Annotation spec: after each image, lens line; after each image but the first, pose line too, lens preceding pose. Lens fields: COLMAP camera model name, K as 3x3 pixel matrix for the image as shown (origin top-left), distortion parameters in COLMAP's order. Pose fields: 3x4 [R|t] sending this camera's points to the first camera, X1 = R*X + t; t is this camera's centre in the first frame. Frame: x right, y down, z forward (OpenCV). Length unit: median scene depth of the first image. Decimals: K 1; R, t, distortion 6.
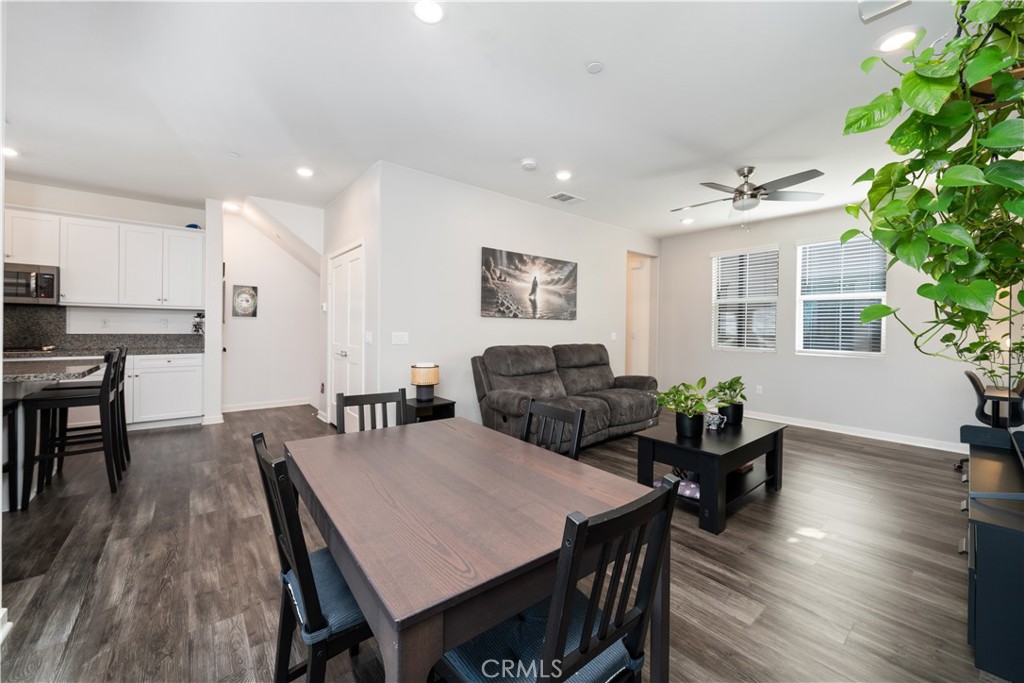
lens RADIAL K [[394.3, 0, 516.5], [0, 394.3, 330.7], [0, 0, 1]] dist [0.002562, -0.000084]
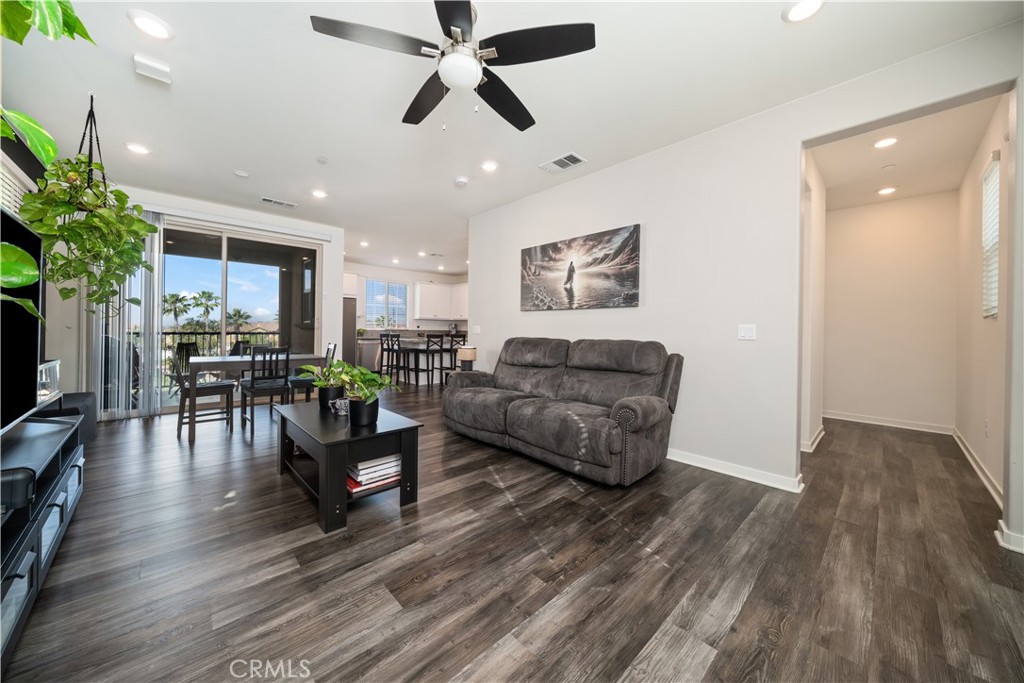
lens RADIAL K [[354.5, 0, 510.7], [0, 354.5, 333.6], [0, 0, 1]] dist [-0.003058, -0.000046]
pose [[0.054951, -0.005560, -0.998474, 0.861672], [-0.024190, 0.999684, -0.006898, 0.034051], [0.998196, 0.024533, 0.054799, 0.850927]]
